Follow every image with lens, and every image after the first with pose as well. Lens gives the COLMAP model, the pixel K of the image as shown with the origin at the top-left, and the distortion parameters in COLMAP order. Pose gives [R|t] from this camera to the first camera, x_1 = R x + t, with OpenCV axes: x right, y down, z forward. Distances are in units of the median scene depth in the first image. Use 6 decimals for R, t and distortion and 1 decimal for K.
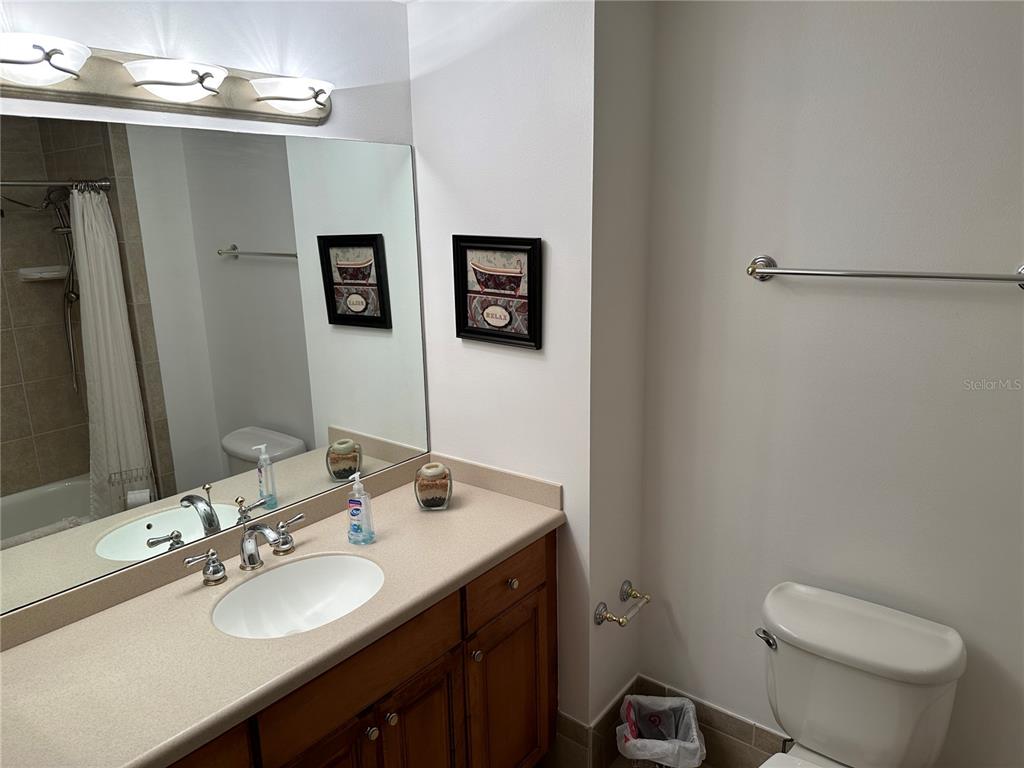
lens RADIAL K [[720.1, 0, 514.1], [0, 720.1, 380.7], [0, 0, 1]] dist [0.009171, -0.013691]
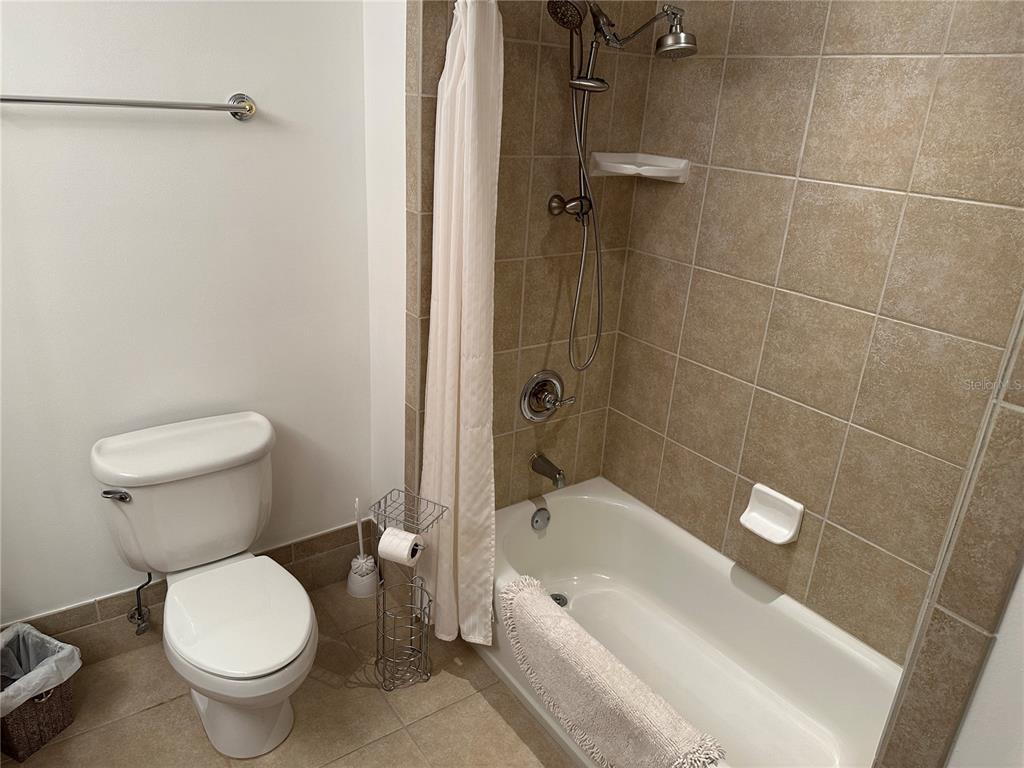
lens RADIAL K [[720.1, 0, 513.0], [0, 720.1, 386.6], [0, 0, 1]] dist [0.009171, -0.013691]
pose [[0.301070, -0.323558, 0.897032, -0.282031], [0.149241, 0.945074, 0.290797, 0.019032], [-0.941851, 0.046323, 0.332821, 0.168045]]
